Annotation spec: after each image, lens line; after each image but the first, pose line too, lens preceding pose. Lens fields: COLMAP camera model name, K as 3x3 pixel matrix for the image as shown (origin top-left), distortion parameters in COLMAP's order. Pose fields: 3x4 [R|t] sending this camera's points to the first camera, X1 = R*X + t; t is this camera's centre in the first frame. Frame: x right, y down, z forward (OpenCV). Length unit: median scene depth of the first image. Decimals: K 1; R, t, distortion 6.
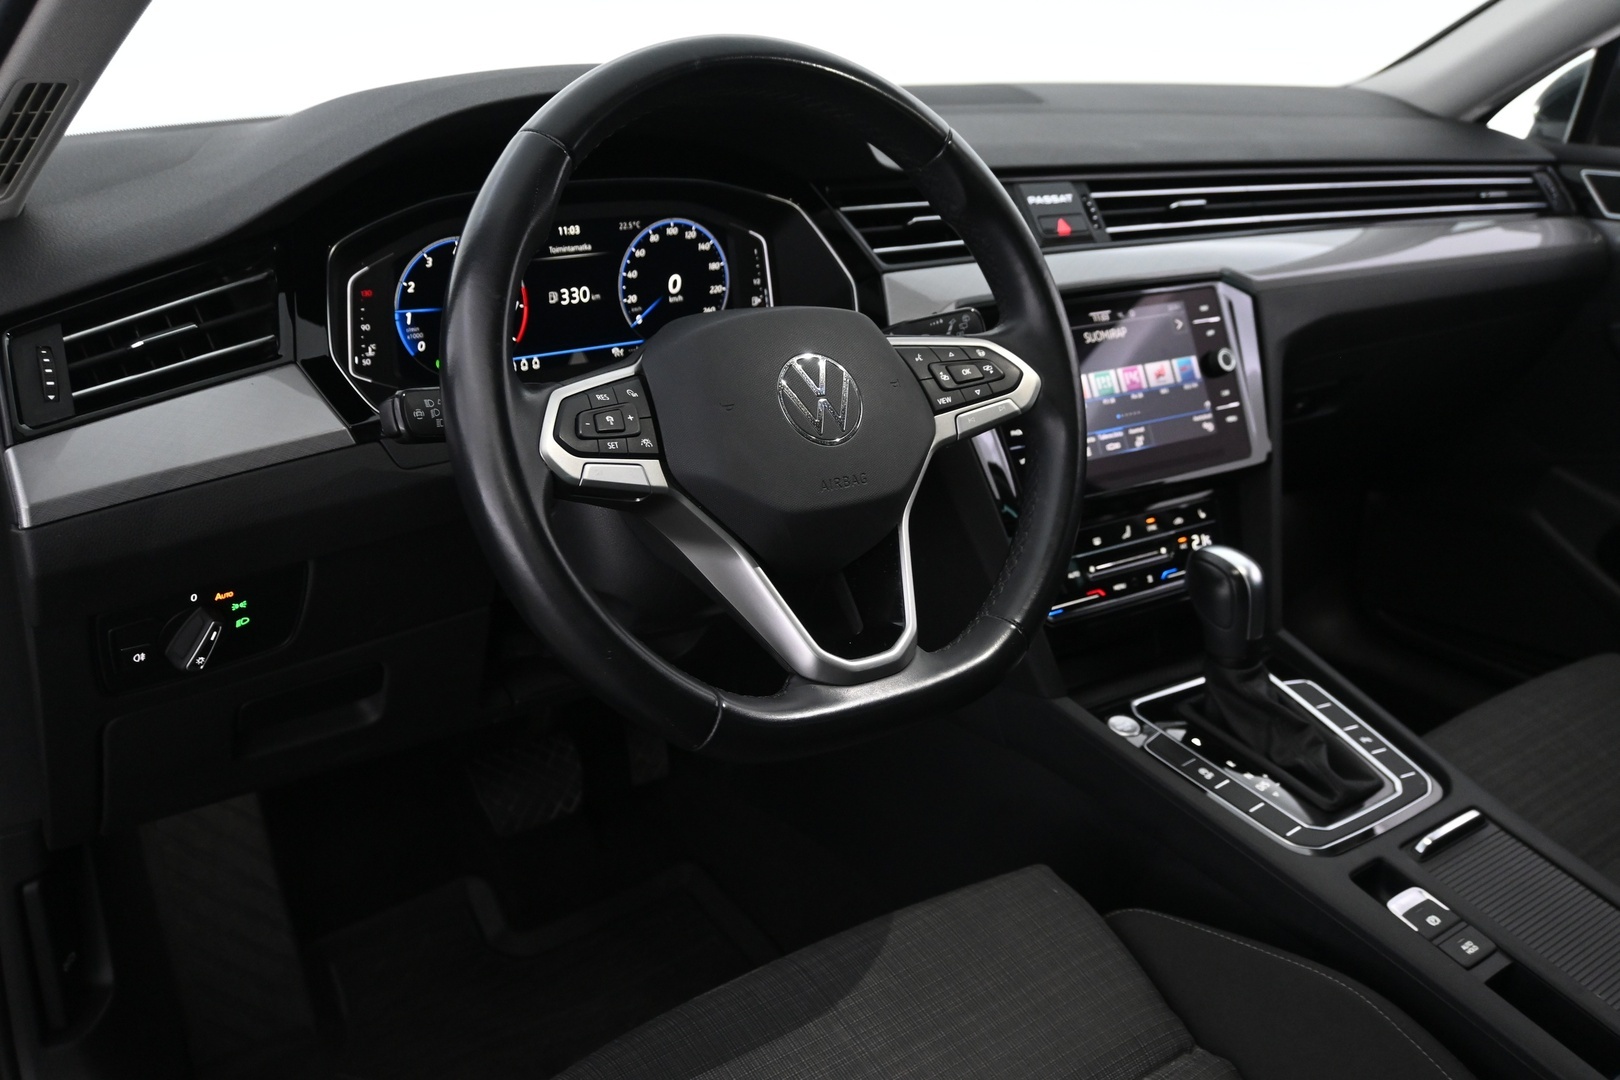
lens RADIAL K [[1500.8, 0, 809.2], [0, 1500.8, 540.3], [0, 0, 1]] dist [-0.056376, 0.000000]
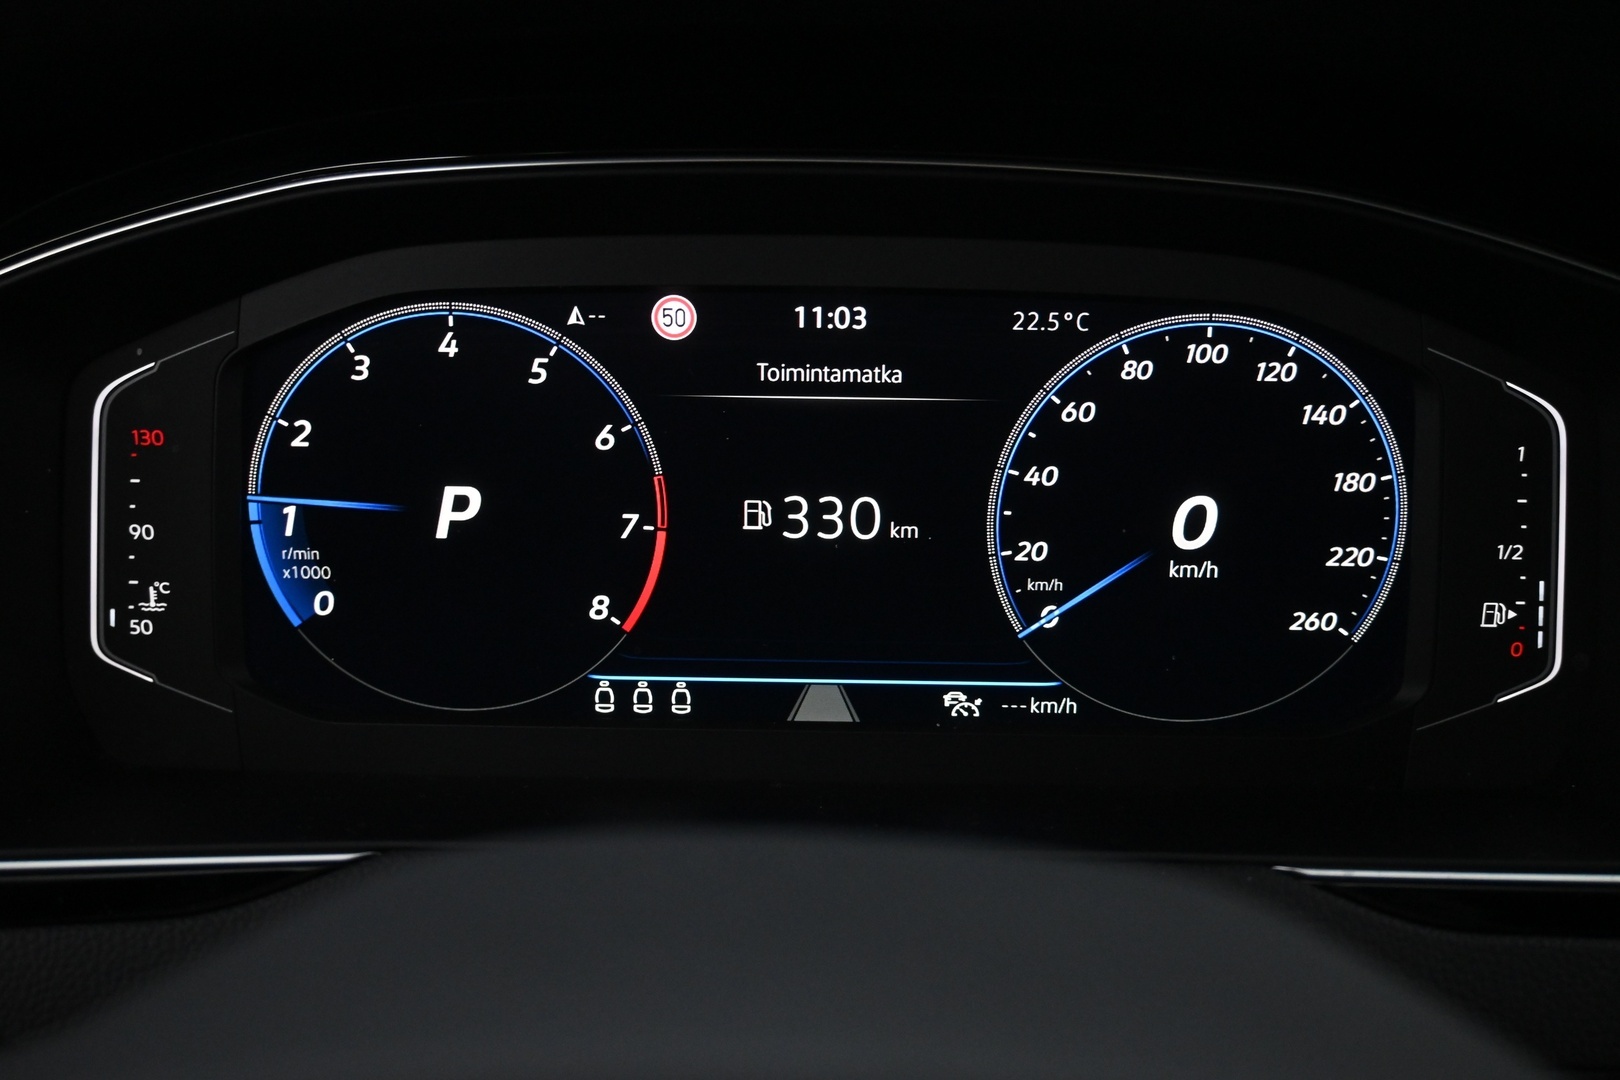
lens RADIAL K [[1658.4, 0, 811.0], [0, 1658.4, 537.8], [0, 0, 1]] dist [-0.009645, 0.000000]
pose [[0.791791, 0.178166, -0.584230, 0.048415], [-0.205396, 0.978474, 0.020026, -0.162867], [0.575222, 0.104142, 0.811341, 0.696255]]
